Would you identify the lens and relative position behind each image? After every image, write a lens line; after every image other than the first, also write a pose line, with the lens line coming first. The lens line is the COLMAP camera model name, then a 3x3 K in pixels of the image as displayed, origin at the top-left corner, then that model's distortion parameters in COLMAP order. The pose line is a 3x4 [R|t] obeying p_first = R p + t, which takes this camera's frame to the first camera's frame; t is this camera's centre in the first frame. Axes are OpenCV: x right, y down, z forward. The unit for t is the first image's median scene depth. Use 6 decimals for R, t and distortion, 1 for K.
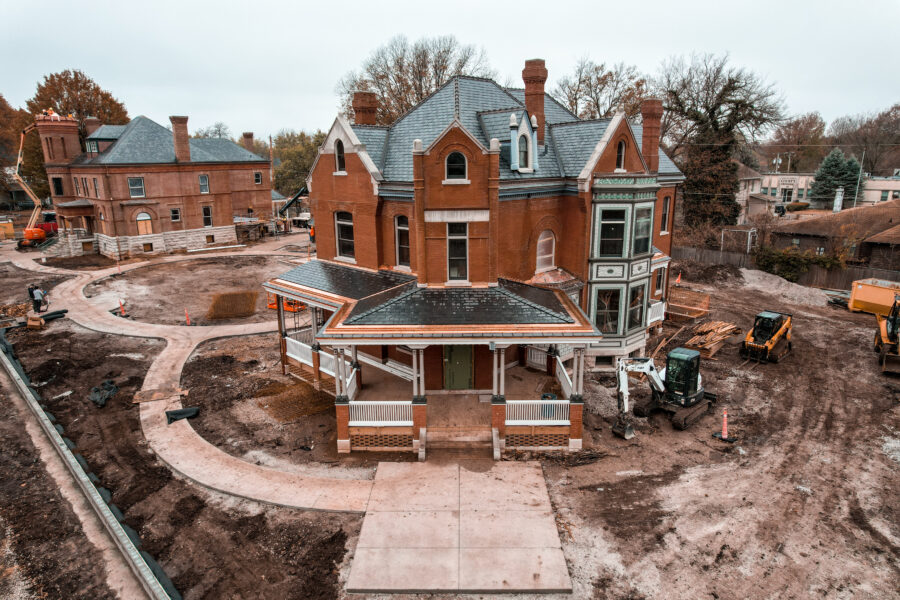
lens RADIAL K [[573.9, 0, 450.0], [0, 573.9, 300.0], [0, 0, 1]] dist [-0.026086, 0.000187]
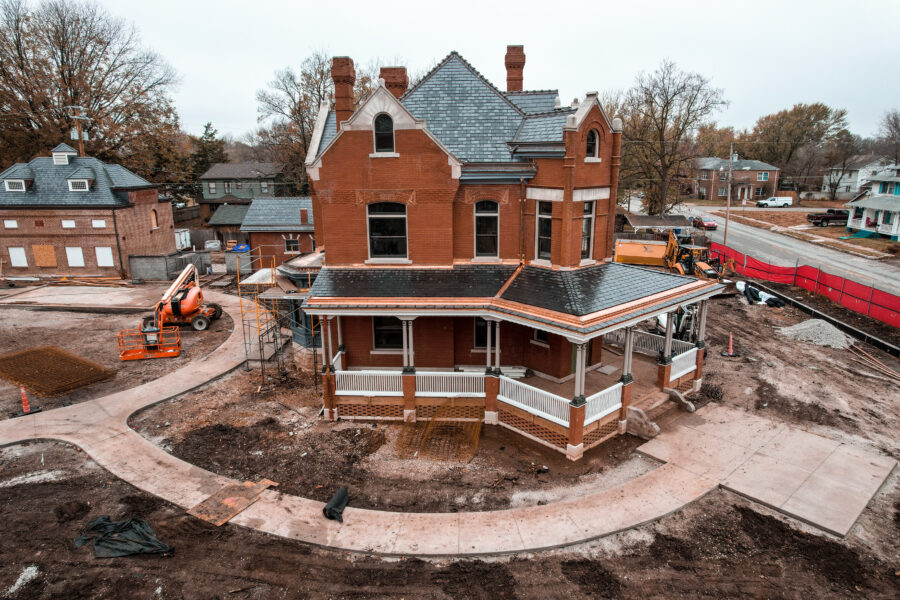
lens RADIAL K [[573.9, 0, 450.0], [0, 573.9, 300.0], [0, 0, 1]] dist [-0.026086, 0.000187]
pose [[0.740963, -0.155574, 0.653276, -0.733738], [0.160293, 0.985650, 0.052918, -0.049418], [-0.652135, 0.065506, 0.755268, 0.362280]]
